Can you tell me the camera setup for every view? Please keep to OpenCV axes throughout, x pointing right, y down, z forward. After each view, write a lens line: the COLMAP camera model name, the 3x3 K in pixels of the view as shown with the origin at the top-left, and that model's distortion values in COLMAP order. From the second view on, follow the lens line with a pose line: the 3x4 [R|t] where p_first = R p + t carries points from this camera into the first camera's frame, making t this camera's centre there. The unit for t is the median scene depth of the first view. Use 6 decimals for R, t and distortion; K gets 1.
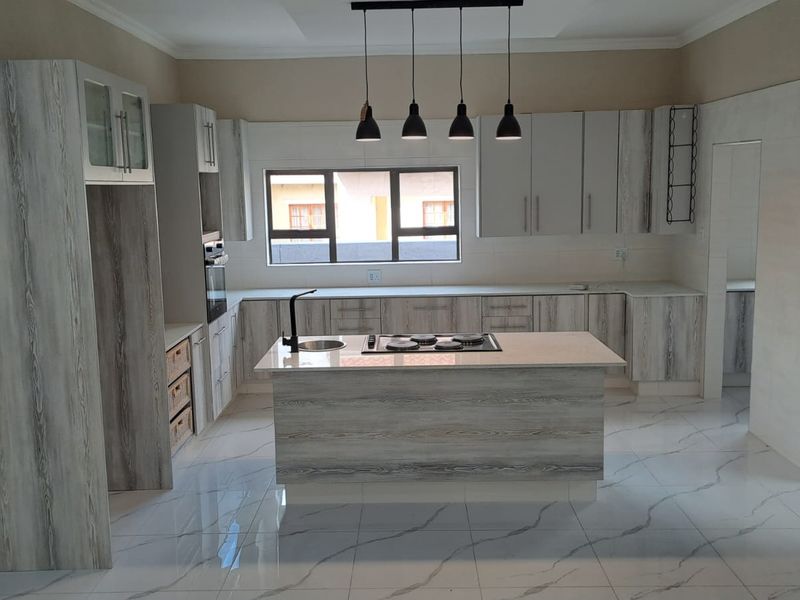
lens RADIAL K [[787.3, 0, 396.3], [0, 787.3, 296.0], [0, 0, 1]] dist [0.066963, 0.000000]
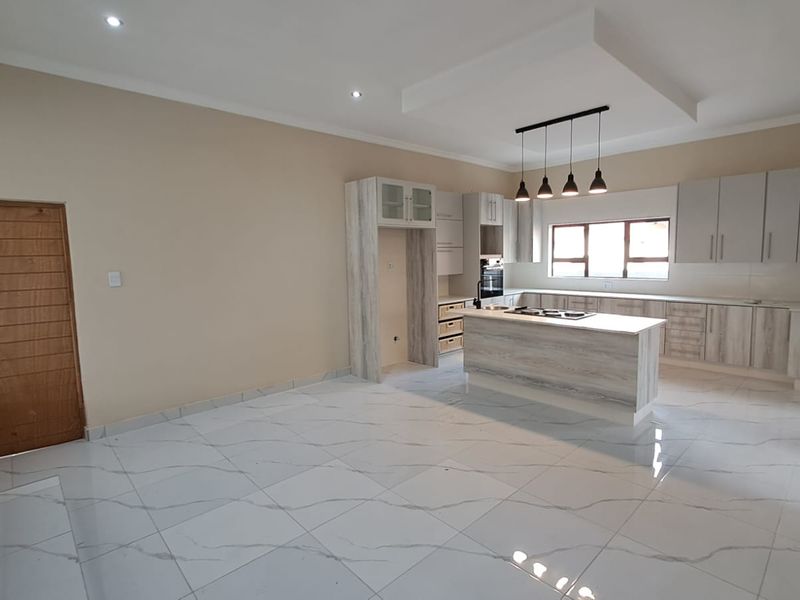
lens RADIAL K [[423.7, 0, 401.8], [0, 423.7, 296.5], [0, 0, 1]] dist [-0.005223, -0.000868]
pose [[0.697427, 0.078541, -0.712340, 0.337944], [-0.098222, 0.995072, 0.013549, 0.030409], [0.709893, 0.060518, 0.701704, 0.074292]]
